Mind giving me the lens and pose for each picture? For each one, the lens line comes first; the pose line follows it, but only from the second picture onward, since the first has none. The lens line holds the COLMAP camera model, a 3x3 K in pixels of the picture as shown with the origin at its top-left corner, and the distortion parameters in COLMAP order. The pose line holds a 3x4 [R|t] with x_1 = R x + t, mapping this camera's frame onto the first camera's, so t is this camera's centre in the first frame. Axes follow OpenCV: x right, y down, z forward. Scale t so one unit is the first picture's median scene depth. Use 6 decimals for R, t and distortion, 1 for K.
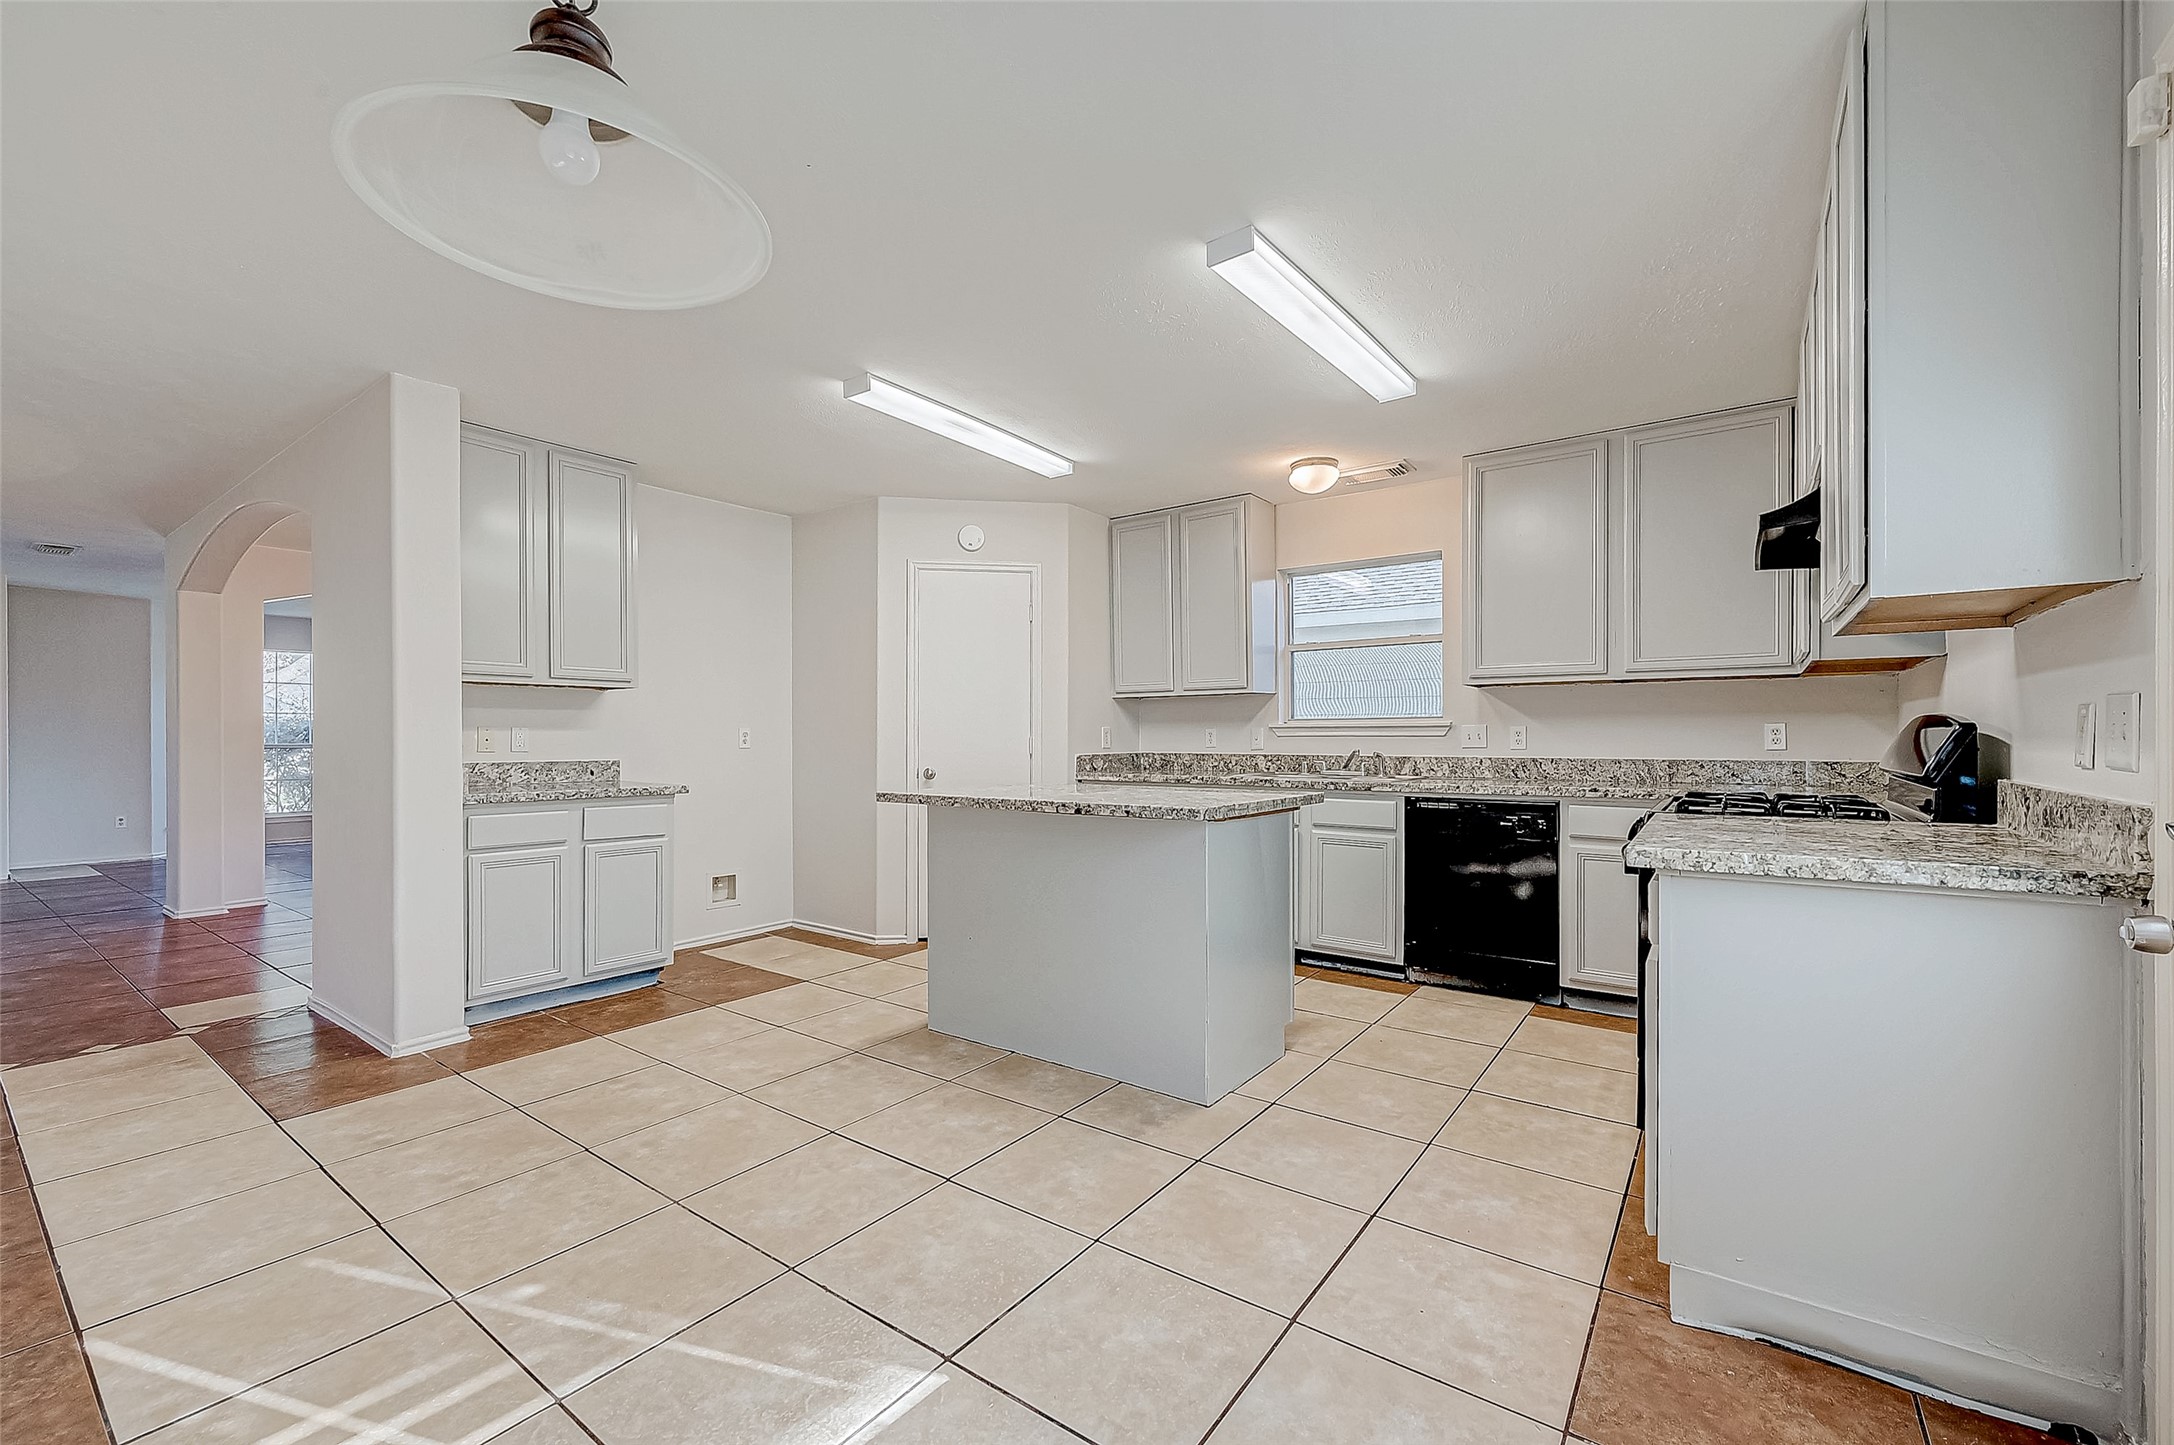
lens RADIAL K [[872.1, 0, 1080.5], [0, 872.1, 740.1], [0, 0, 1]] dist [-0.001357, 0.000028]
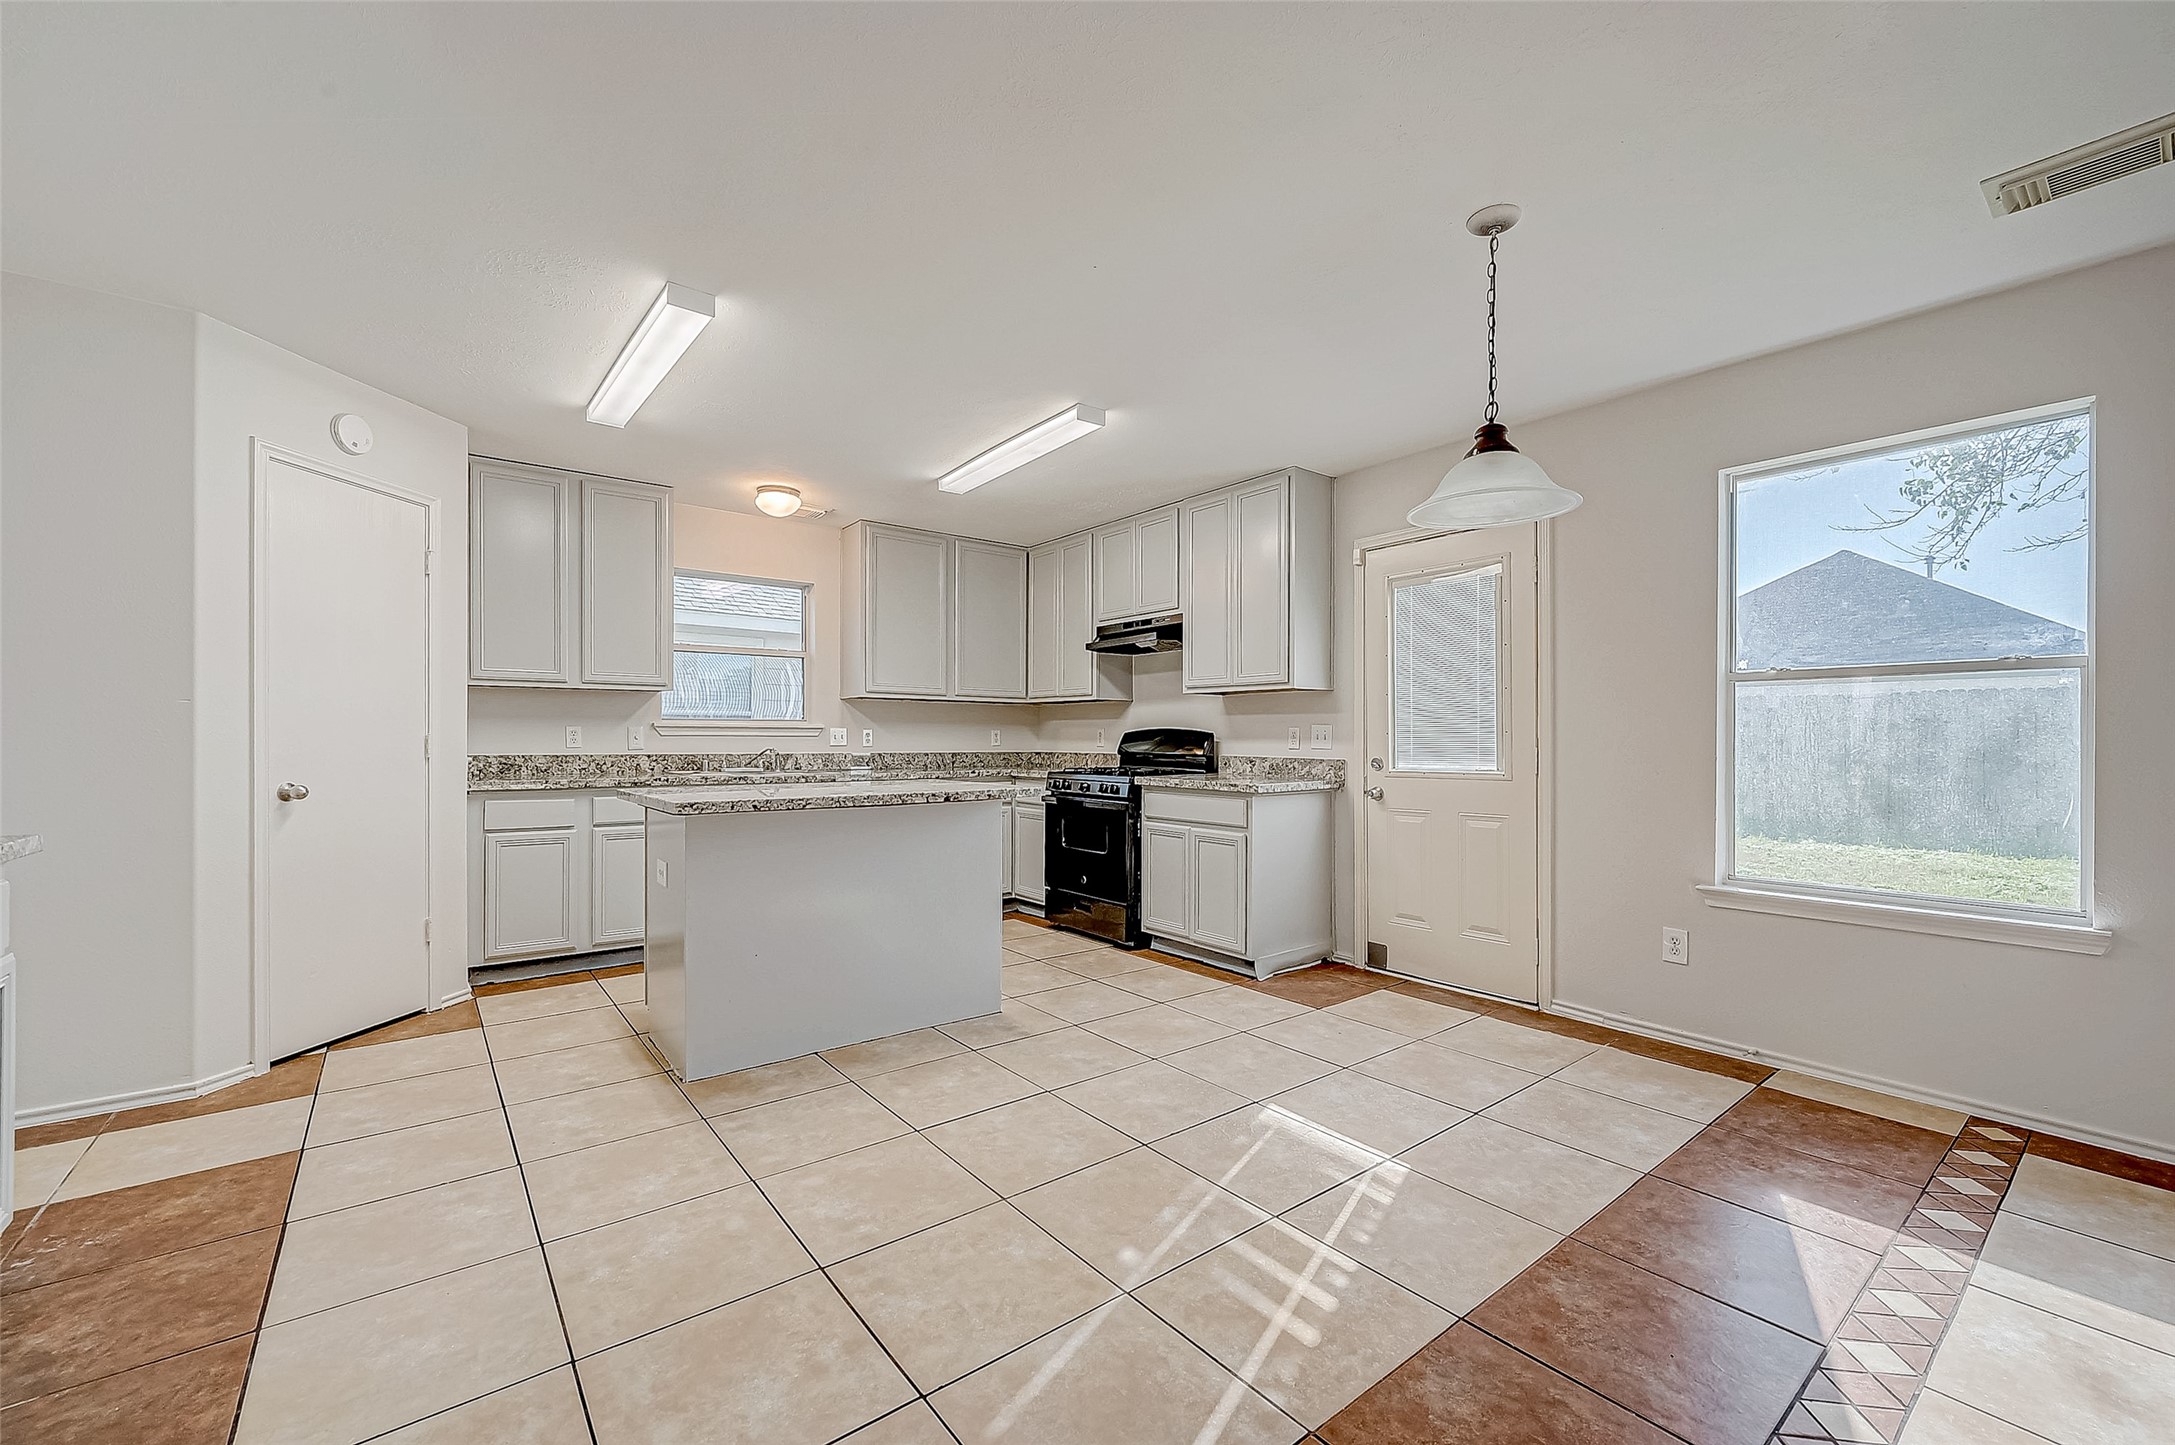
lens RADIAL K [[878.2, 0, 1085.9], [0, 878.2, 737.4], [0, 0, 1]] dist [-0.001008, -0.000033]
pose [[0.272529, 0.003907, 0.962140, -0.823550], [-0.000172, 0.999992, -0.004011, 0.001981], [-0.962148, 0.000927, 0.272528, 0.370319]]
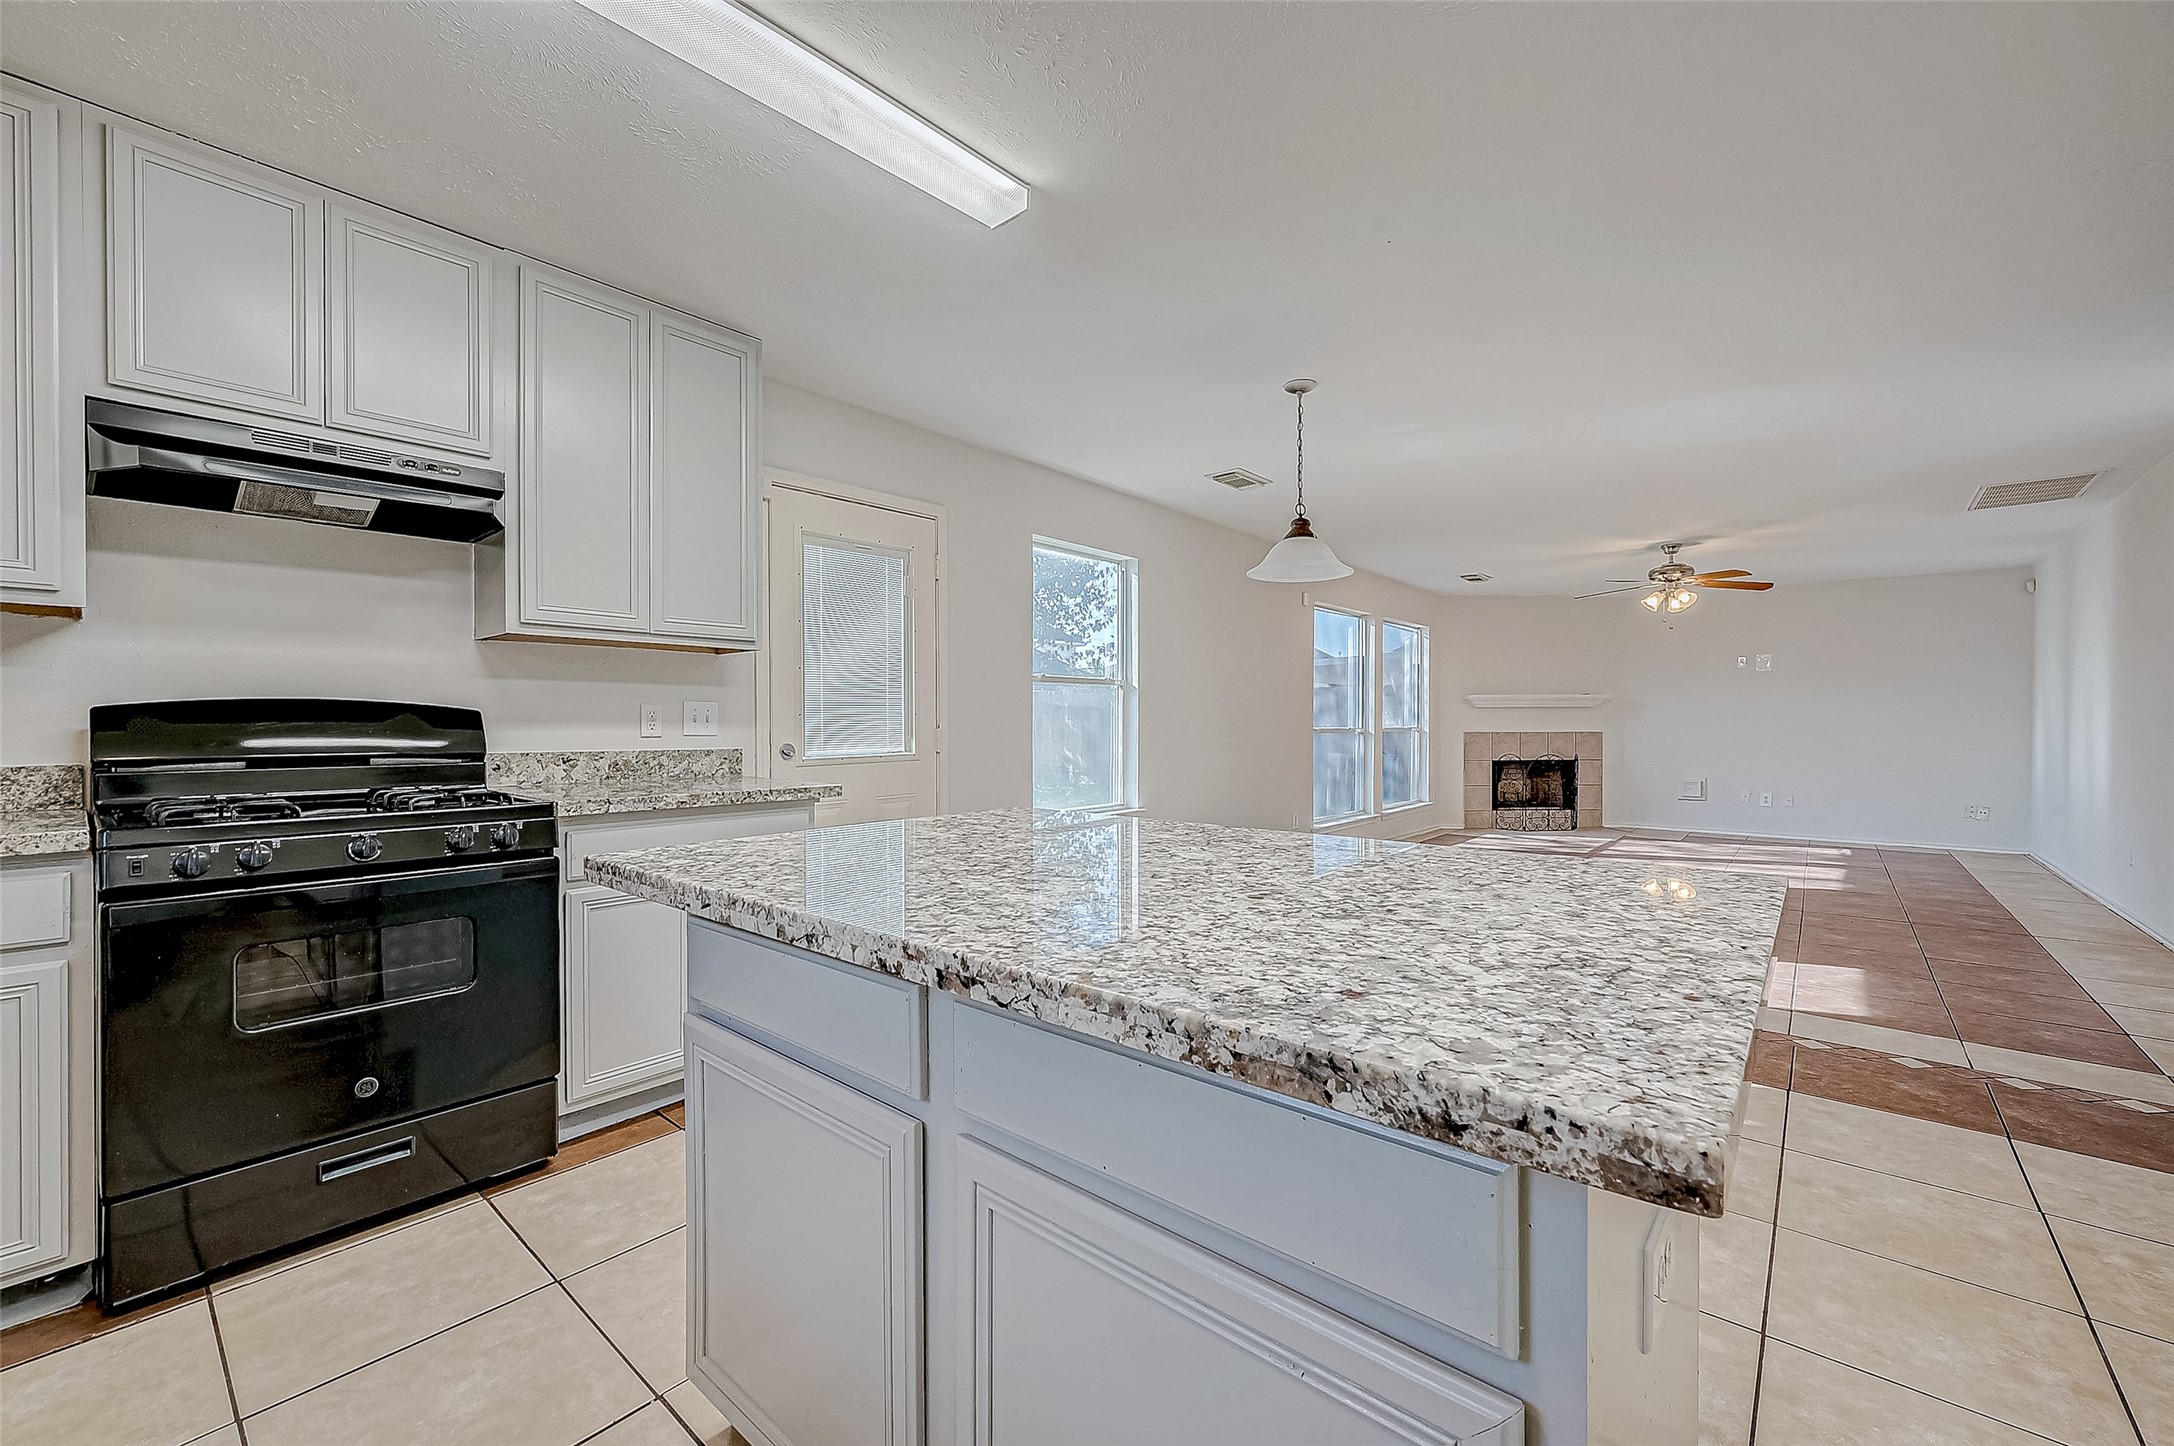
lens RADIAL K [[866.6, 0, 1076.1], [0, 866.6, 723.8], [0, 0, 1]] dist [-0.000909, -0.000013]
pose [[-0.996695, 0.002733, 0.081194, 0.007752], [0.003252, 0.999975, 0.006262, -0.002932], [-0.081175, 0.006505, -0.996679, 1.217176]]
